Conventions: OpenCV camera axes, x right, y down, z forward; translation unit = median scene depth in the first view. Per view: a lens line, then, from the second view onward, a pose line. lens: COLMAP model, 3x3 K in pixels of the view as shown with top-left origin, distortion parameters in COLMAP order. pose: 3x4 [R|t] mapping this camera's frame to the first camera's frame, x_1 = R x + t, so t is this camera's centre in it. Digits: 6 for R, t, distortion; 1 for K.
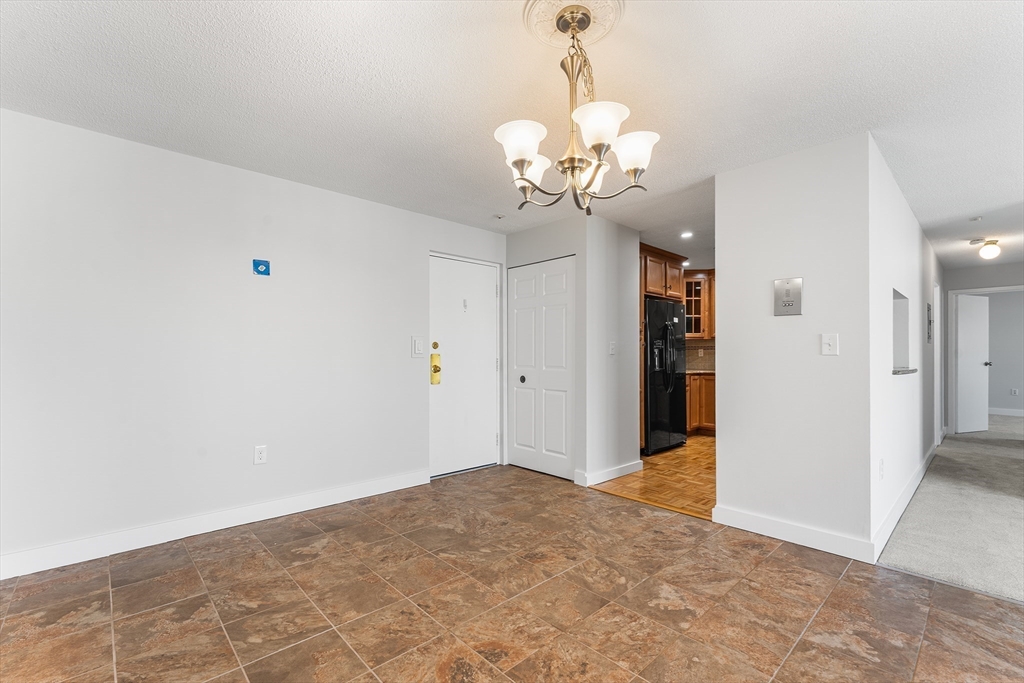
lens RADIAL K [[448.2, 0, 513.2], [0, 448.2, 352.2], [0, 0, 1]] dist [-0.000589, -0.000016]
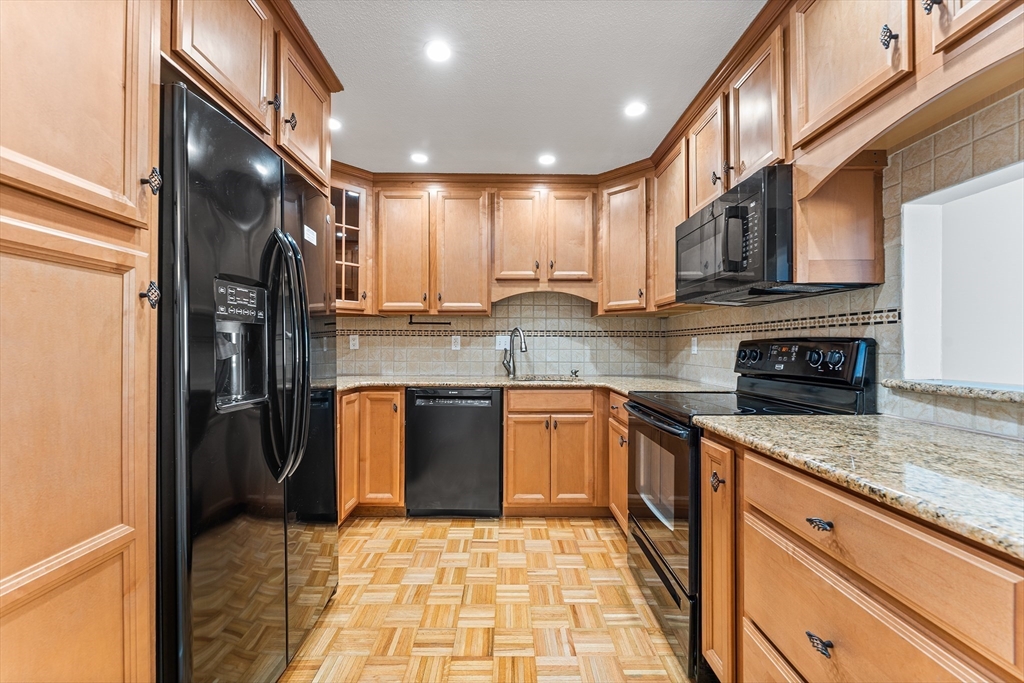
lens RADIAL K [[413.9, 0, 511.1], [0, 413.9, 343.7], [0, 0, 1]] dist [-0.000266, -0.000986]
pose [[0.675413, 0.005925, 0.737415, 0.495338], [-0.006455, 0.999977, -0.002122, 0.008112], [-0.737411, -0.003327, 0.675436, 1.420338]]
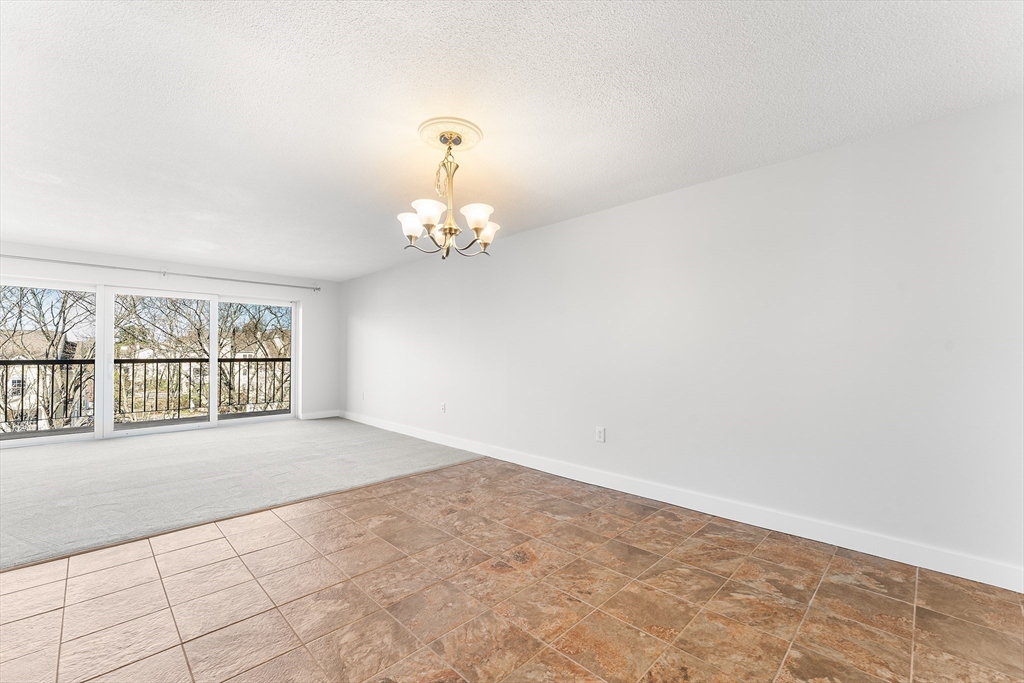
lens RADIAL K [[420.5, 0, 510.7], [0, 420.5, 344.6], [0, 0, 1]] dist [-0.000729, 0.000073]
pose [[-0.999342, -0.003147, -0.036123, -0.015076], [-0.002323, 0.999736, -0.022852, 0.005586], [0.036185, -0.022753, -0.999086, 1.510448]]
